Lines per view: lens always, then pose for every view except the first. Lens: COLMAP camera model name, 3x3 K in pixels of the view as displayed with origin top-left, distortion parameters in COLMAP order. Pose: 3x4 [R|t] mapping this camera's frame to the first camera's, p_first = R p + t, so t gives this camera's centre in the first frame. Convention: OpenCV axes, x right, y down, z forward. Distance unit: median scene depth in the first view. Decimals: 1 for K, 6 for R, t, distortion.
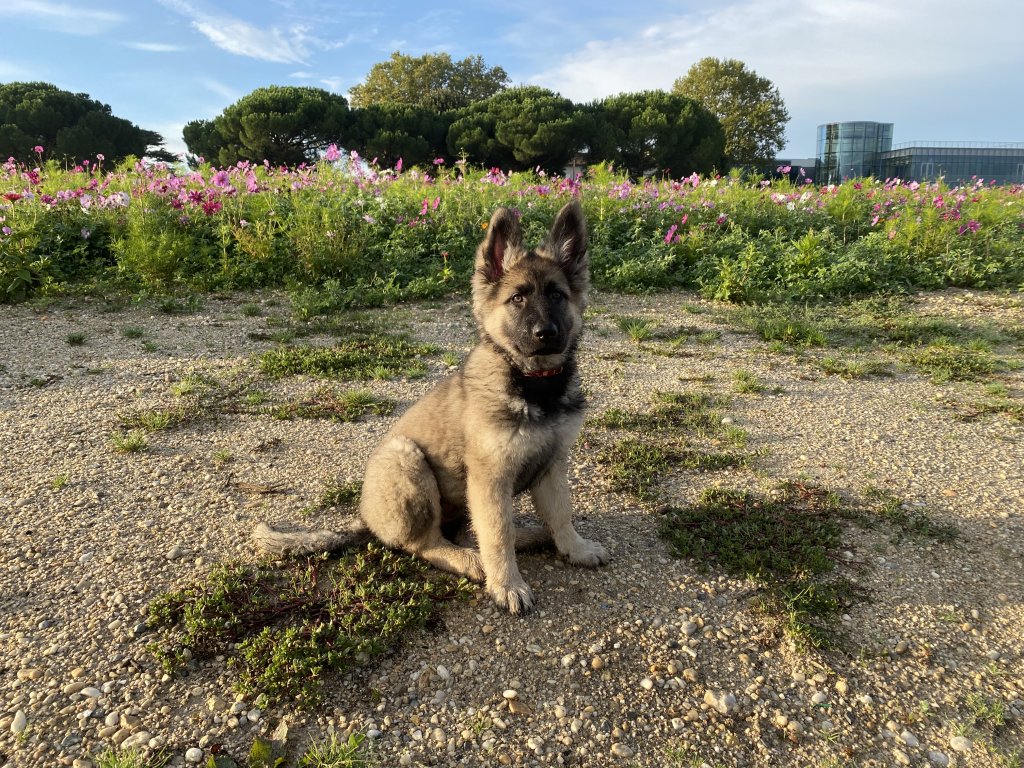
lens RADIAL K [[789.3, 0, 508.1], [0, 789.3, 383.9], [0, 0, 1]] dist [0.014903, -0.012428]
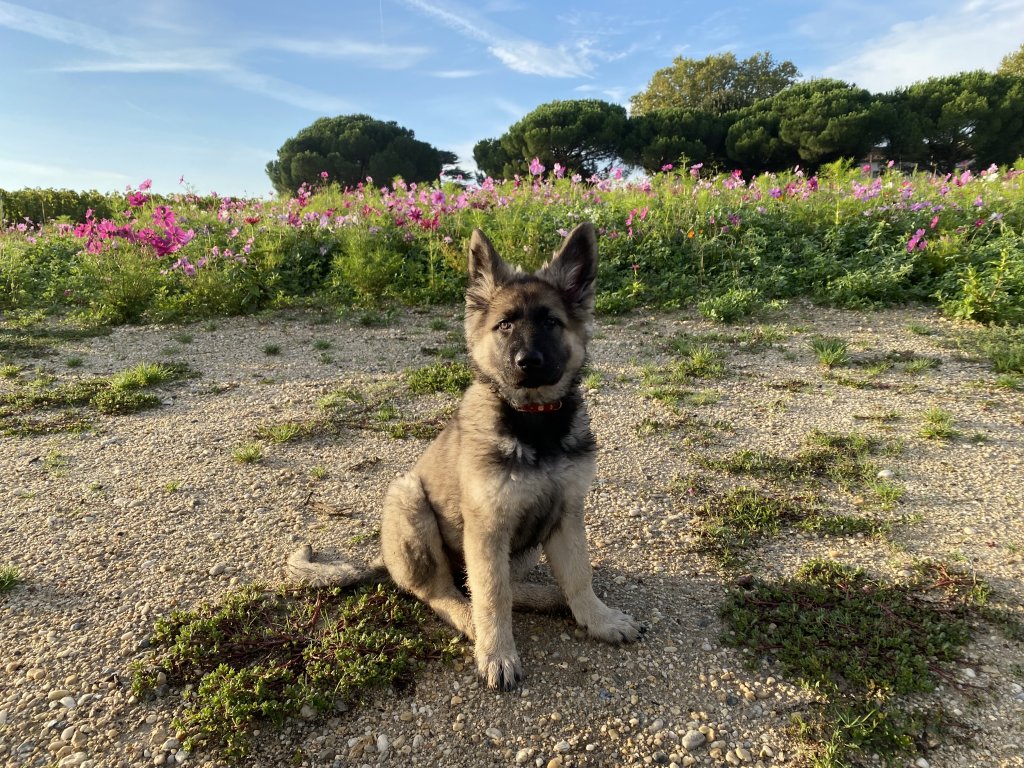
lens RADIAL K [[789.3, 0, 510.2], [0, 789.3, 387.9], [0, 0, 1]] dist [0.014903, -0.012428]
pose [[0.942946, 0.041482, -0.330352, 0.167229], [-0.042664, 0.999083, 0.003676, -0.026957], [0.330201, 0.010627, 0.943851, 0.089093]]
